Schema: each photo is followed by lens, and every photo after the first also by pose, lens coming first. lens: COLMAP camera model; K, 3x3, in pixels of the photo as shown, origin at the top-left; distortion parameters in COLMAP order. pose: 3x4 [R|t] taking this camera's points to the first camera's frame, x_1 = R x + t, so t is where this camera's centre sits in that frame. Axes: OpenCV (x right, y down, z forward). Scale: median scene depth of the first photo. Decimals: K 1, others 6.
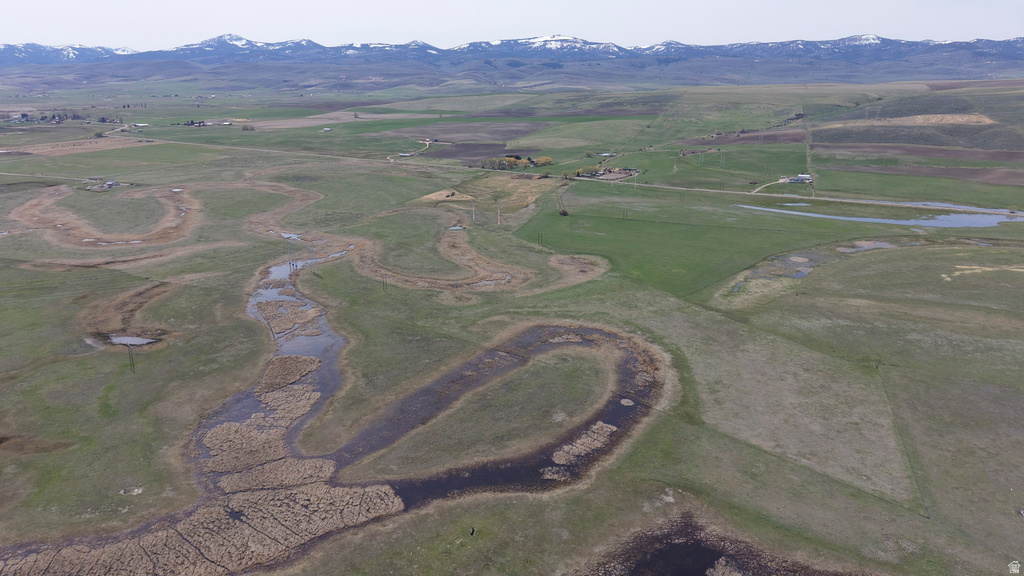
lens RADIAL K [[686.1, 0, 508.4], [0, 686.1, 283.8], [0, 0, 1]] dist [0.025127, -0.027685]
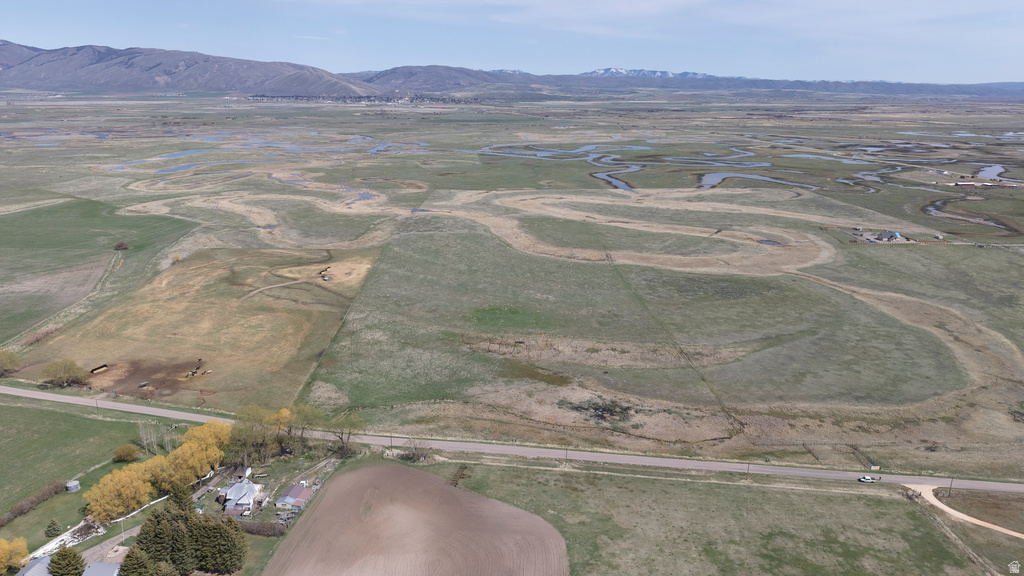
lens RADIAL K [[686.1, 0, 510.0], [0, 686.1, 286.6], [0, 0, 1]] dist [0.025127, -0.027685]
pose [[-0.918321, 0.103884, -0.381961, -0.001116], [-0.122485, 0.843013, 0.523761, -0.044560], [0.376409, 0.527765, -0.761433, 0.154996]]
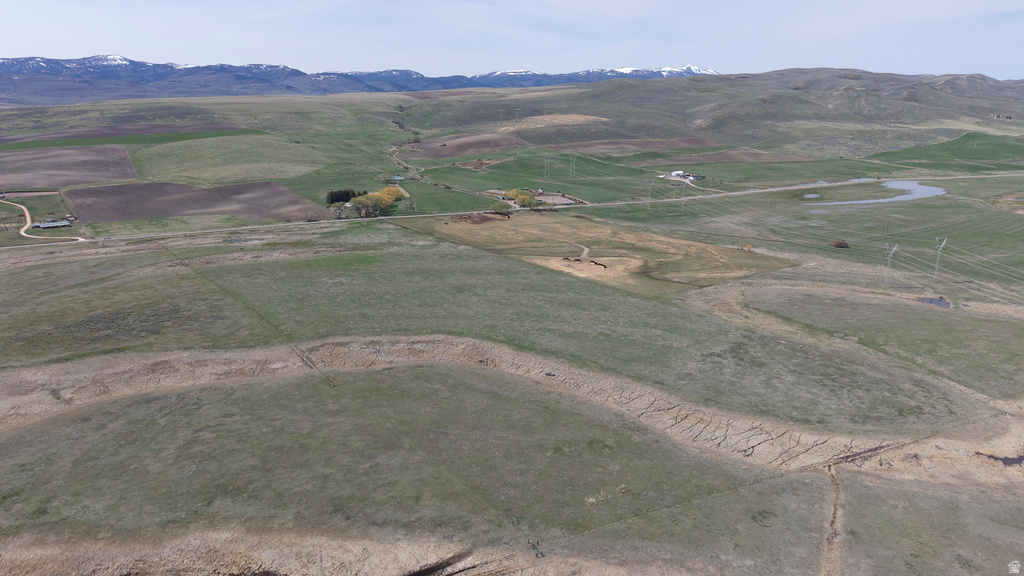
lens RADIAL K [[686.1, 0, 506.7], [0, 686.1, 278.7], [0, 0, 1]] dist [0.025127, -0.027685]
pose [[0.528198, -0.215881, 0.821220, -0.055961], [0.248656, 0.964068, 0.093501, -0.019049], [-0.811897, 0.154814, 0.562899, 0.080743]]
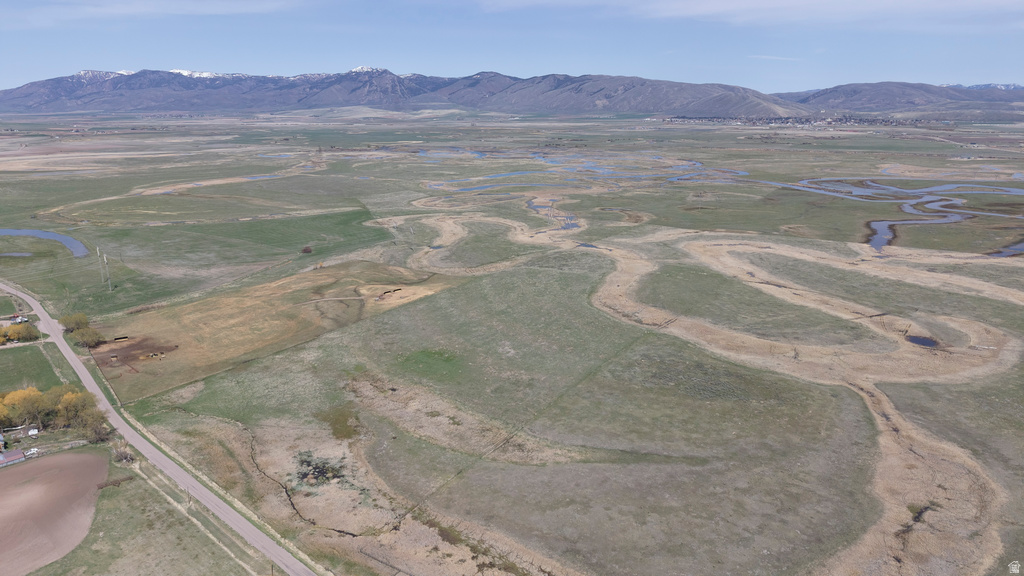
lens RADIAL K [[686.1, 0, 504.0], [0, 686.1, 296.8], [0, 0, 1]] dist [0.025127, -0.027685]
pose [[-0.978156, -0.053874, 0.200767, -0.032284], [0.062538, 0.844814, 0.531392, -0.046661], [-0.198239, 0.532340, -0.822992, 0.155473]]
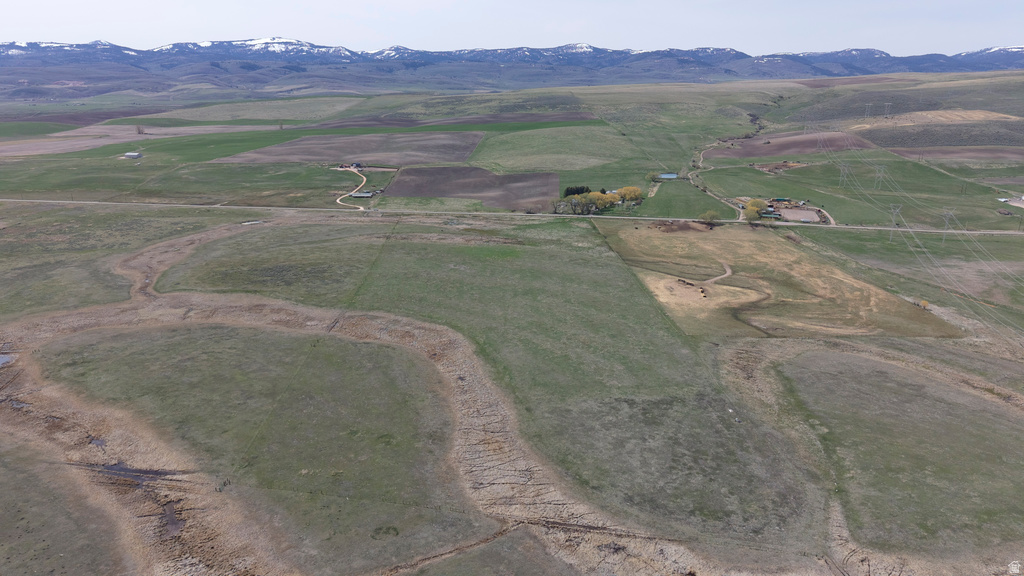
lens RADIAL K [[686.1, 0, 509.4], [0, 686.1, 286.2], [0, 0, 1]] dist [0.025127, -0.027685]
pose [[0.920030, -0.113590, 0.375022, -0.040166], [0.116033, 0.993114, 0.016145, -0.016294], [-0.374273, 0.028661, 0.926875, 0.064004]]
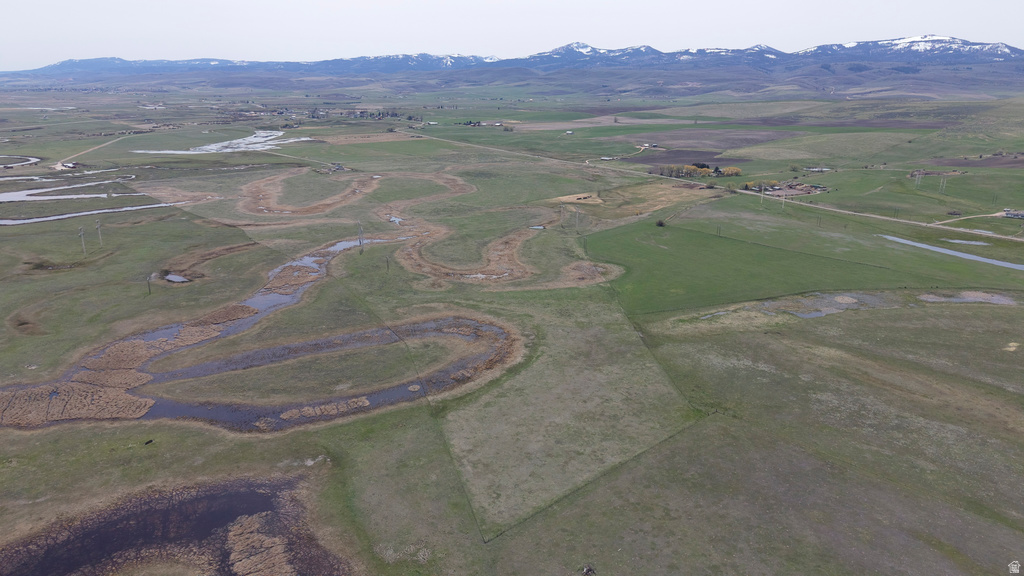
lens RADIAL K [[686.1, 0, 508.9], [0, 686.1, 285.7], [0, 0, 1]] dist [0.025127, -0.027685]
pose [[0.890298, 0.134150, -0.435170, 0.029030], [-0.136267, 0.990318, 0.026504, -0.001283], [0.434512, 0.035703, 0.899958, 0.003993]]
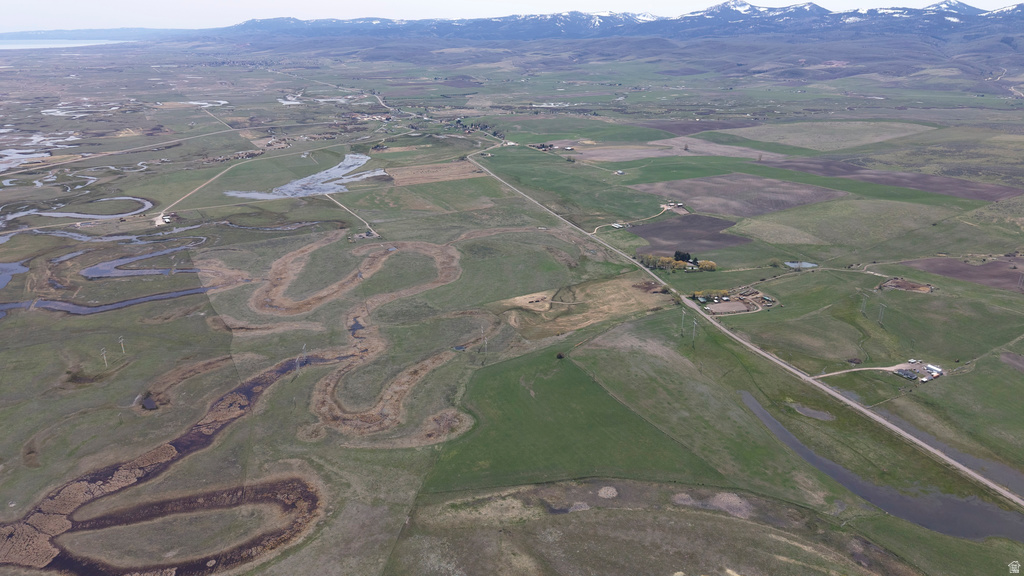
lens RADIAL K [[686.1, 0, 509.3], [0, 686.1, 288.7], [0, 0, 1]] dist [0.025127, -0.027685]
pose [[0.770898, 0.223525, -0.596450, 0.059286], [-0.183489, 0.974640, 0.128100, -0.030477], [0.609957, 0.010690, 0.792363, 0.005665]]
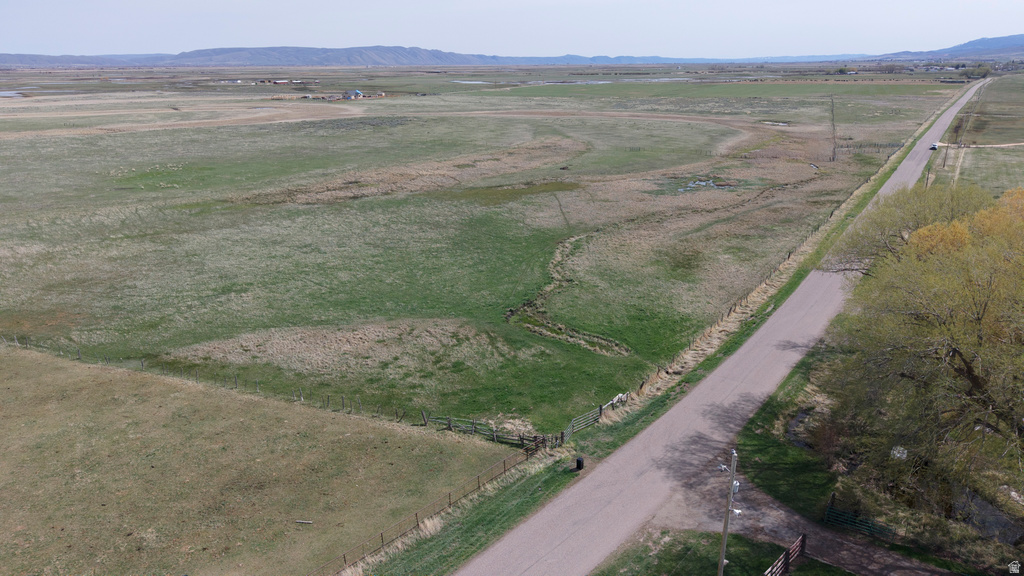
lens RADIAL K [[686.1, 0, 506.9], [0, 686.1, 287.8], [0, 0, 1]] dist [0.025127, -0.027685]
pose [[-0.049901, 0.310142, -0.949380, 0.002129], [-0.285851, 0.906365, 0.311115, -0.024401], [0.956974, 0.286906, 0.043426, 0.129319]]
